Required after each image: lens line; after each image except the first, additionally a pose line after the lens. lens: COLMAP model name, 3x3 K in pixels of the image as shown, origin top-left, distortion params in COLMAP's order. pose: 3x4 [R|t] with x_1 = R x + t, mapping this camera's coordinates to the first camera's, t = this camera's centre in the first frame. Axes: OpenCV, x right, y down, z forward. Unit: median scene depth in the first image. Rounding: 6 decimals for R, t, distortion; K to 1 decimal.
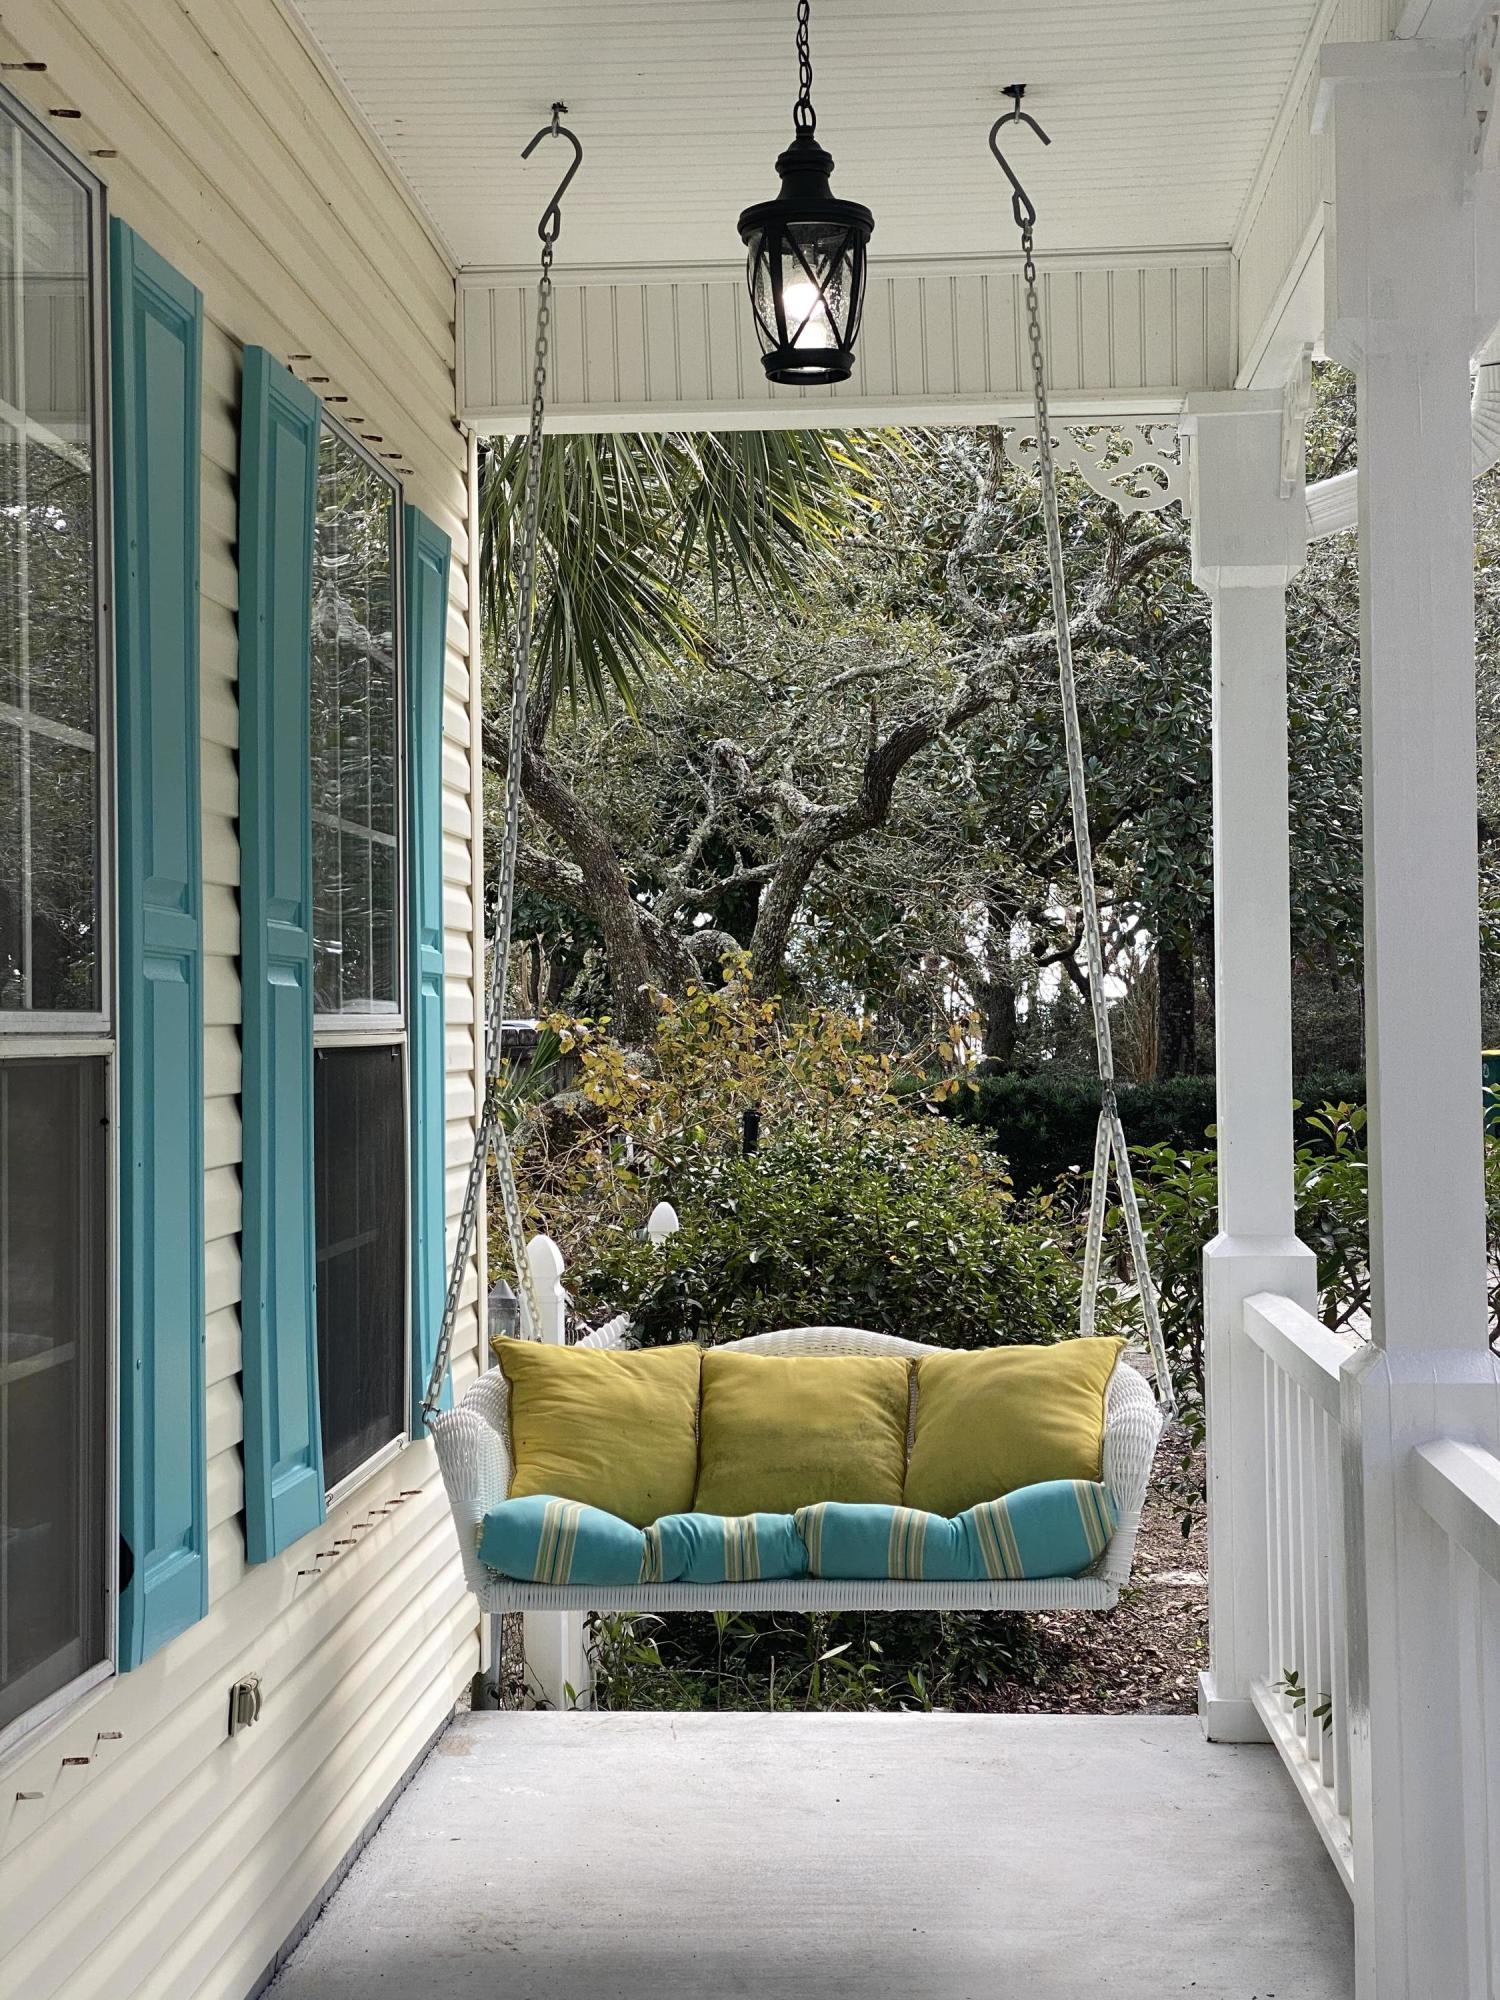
lens RADIAL K [[3020.4, 0, 750.2], [0, 3020.4, 1000.2], [0, 0, 1]] dist [-0.015937, 0.000000]
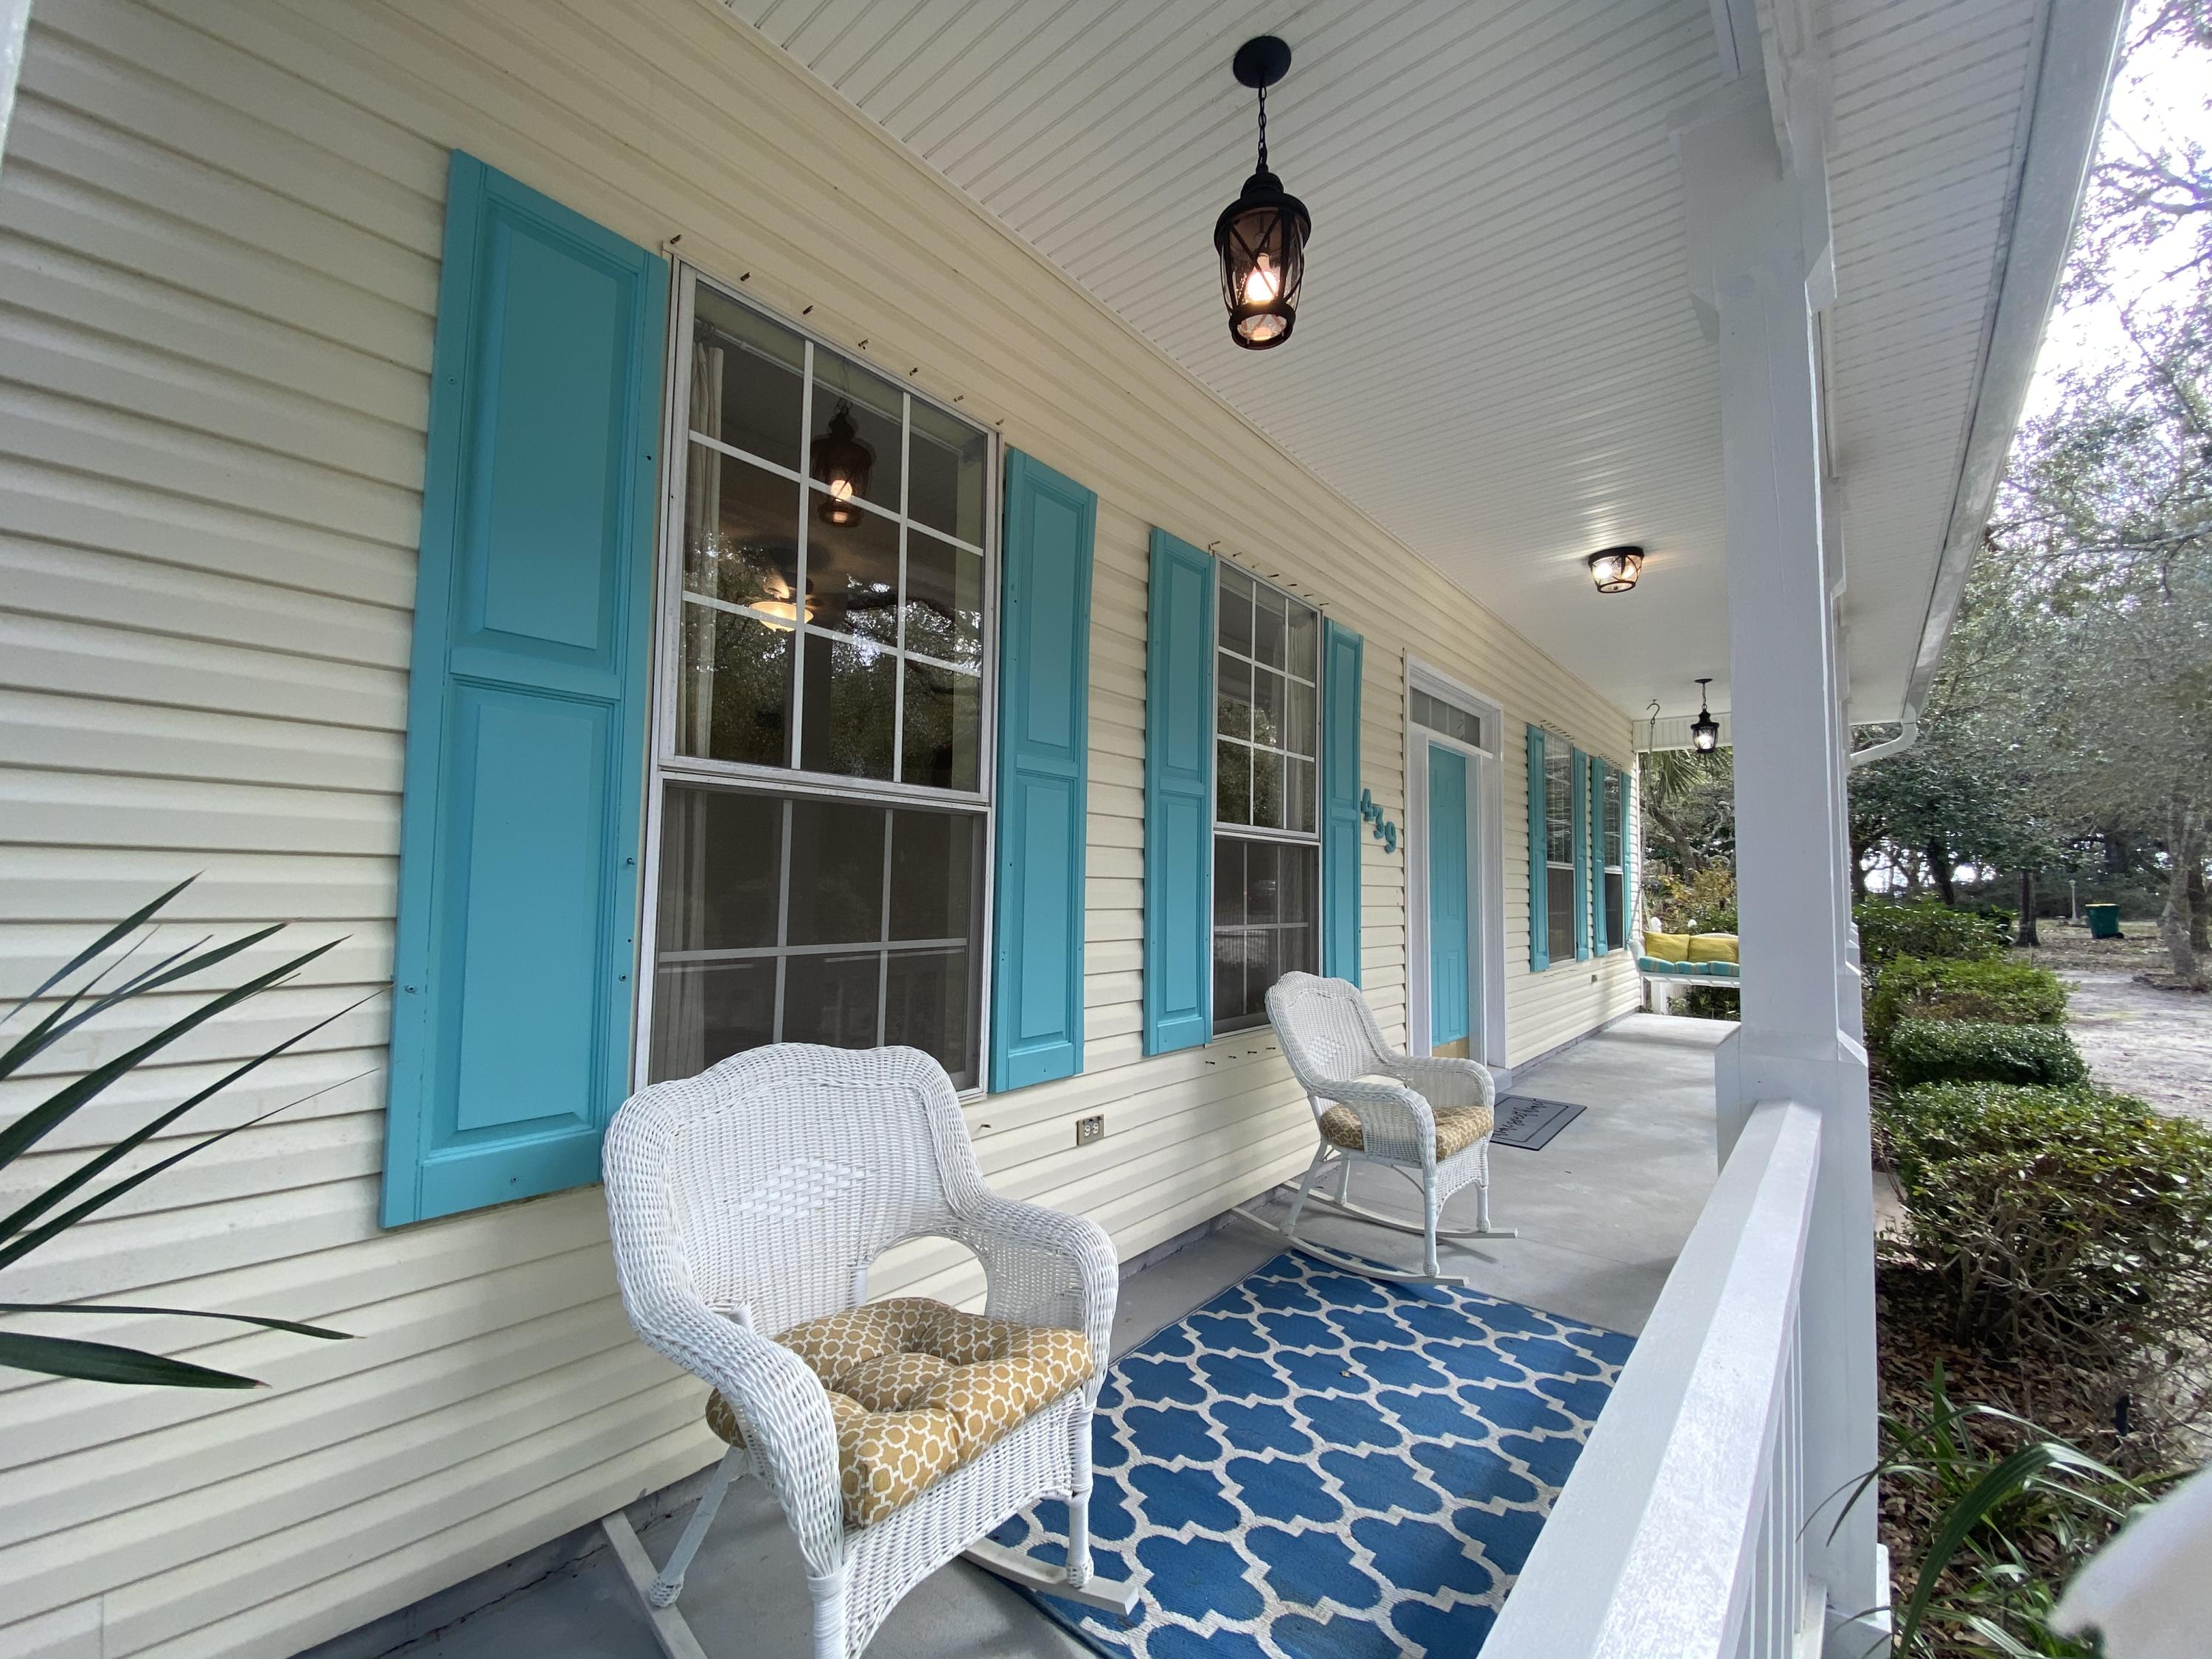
lens RADIAL K [[895.1, 0, 1107.4], [0, 895.1, 833.6], [0, 0, 1]] dist [-0.001133, -0.000030]
pose [[0.808786, -0.010673, -0.588007, 0.075049], [-0.017730, 0.998938, -0.042519, 0.024956], [0.587836, 0.044814, 0.807738, -0.770216]]
